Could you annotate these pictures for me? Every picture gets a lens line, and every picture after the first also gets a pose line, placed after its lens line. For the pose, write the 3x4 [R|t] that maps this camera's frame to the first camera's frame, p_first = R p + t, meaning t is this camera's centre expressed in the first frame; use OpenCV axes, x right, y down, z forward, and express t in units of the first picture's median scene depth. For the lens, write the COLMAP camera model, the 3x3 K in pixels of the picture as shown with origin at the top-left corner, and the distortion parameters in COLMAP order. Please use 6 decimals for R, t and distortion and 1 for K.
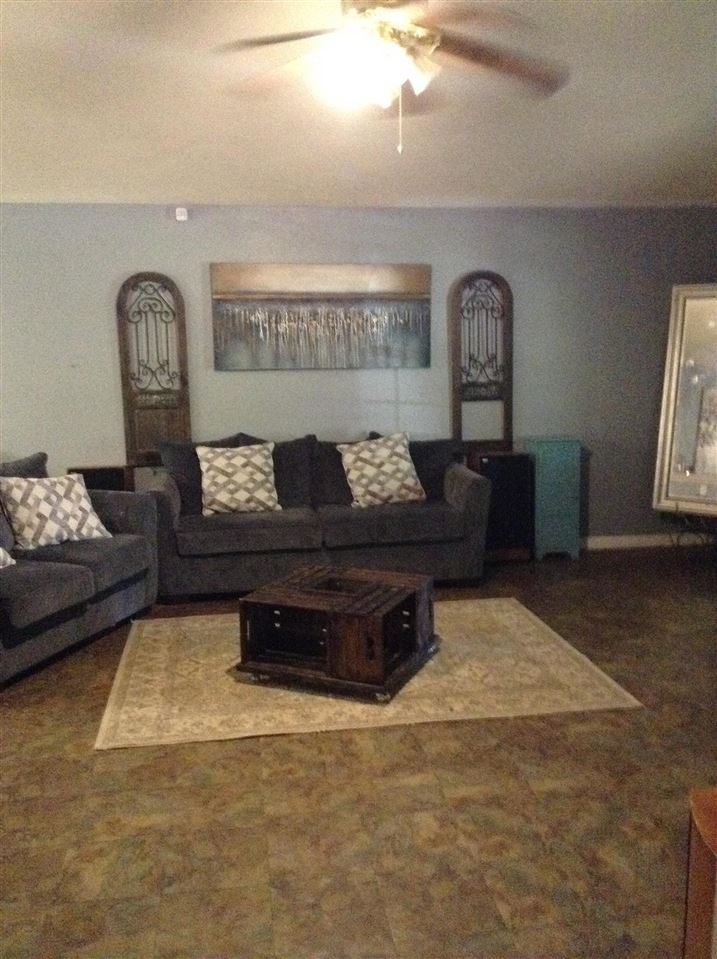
lens RADIAL K [[925.5, 0, 357.4], [0, 925.5, 478.7], [0, 0, 1]] dist [0.022971, 0.000000]
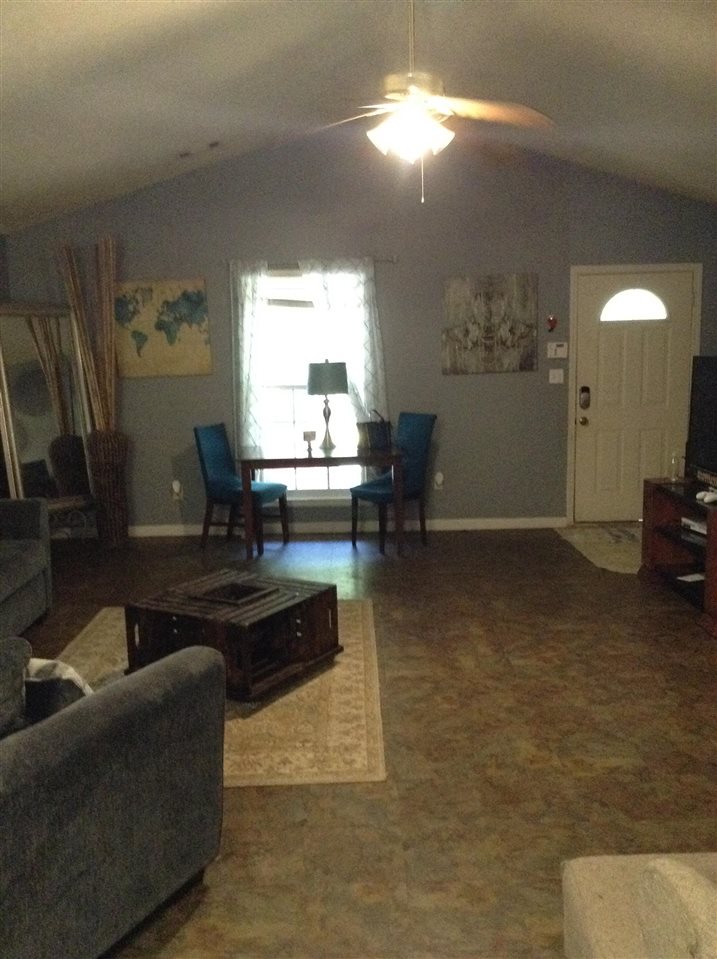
lens RADIAL K [[925.5, 0, 357.2], [0, 925.5, 479.9], [0, 0, 1]] dist [0.022971, 0.000000]
pose [[0.128395, -0.148100, 0.980602, -1.221760], [0.189103, 0.974300, 0.122389, -0.127243], [-0.973527, 0.169721, 0.153101, 0.884956]]
